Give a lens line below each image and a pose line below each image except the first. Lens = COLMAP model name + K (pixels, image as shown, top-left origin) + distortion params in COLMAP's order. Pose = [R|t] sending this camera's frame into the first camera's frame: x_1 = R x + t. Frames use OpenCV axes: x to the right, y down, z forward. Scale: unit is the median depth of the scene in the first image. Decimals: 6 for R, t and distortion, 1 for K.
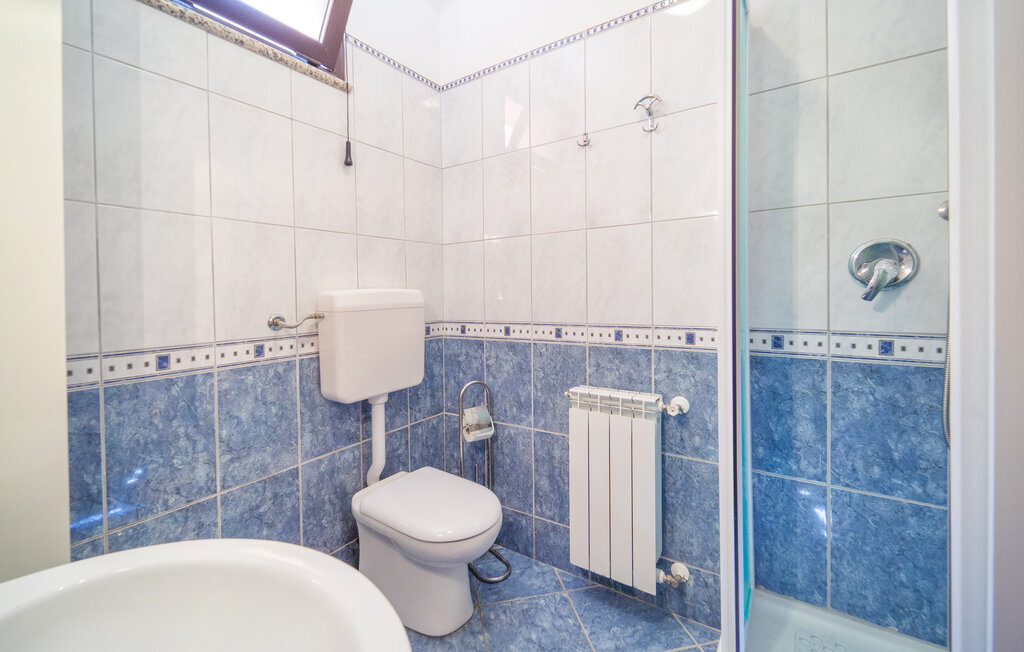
lens RADIAL K [[421.7, 0, 517.2], [0, 421.7, 294.7], [0, 0, 1]] dist [0.007809, -0.001829]
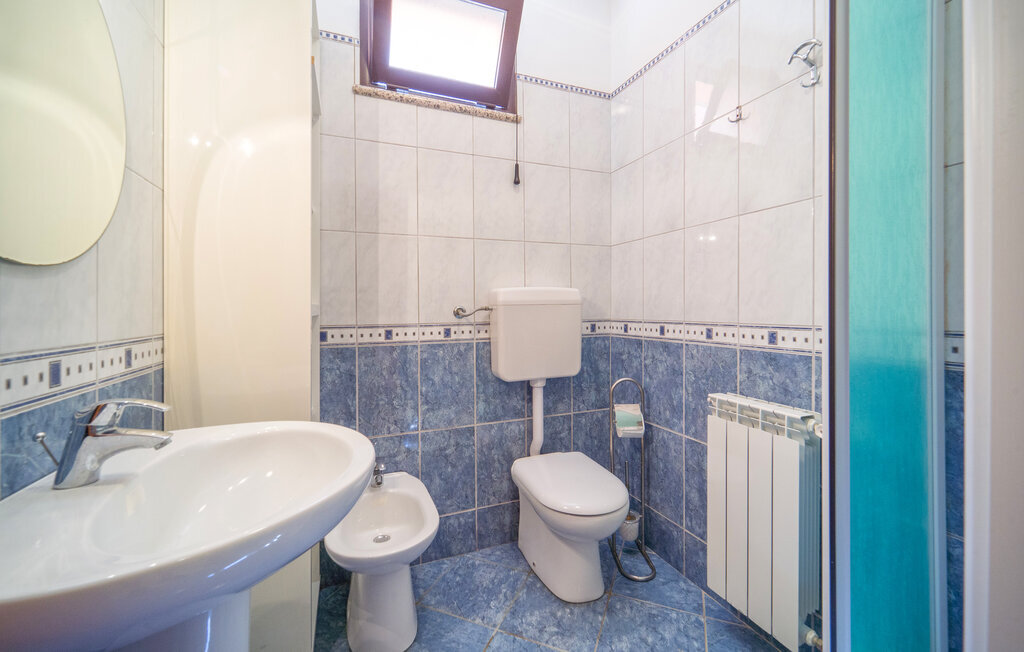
lens RADIAL K [[421.7, 0, 509.9], [0, 421.7, 303.3], [0, 0, 1]] dist [0.007809, -0.001829]
pose [[0.824738, 0.009728, -0.565432, 0.278821], [-0.012042, 0.999927, -0.000361, 0.033938], [0.565387, 0.007107, 0.824795, 0.008280]]
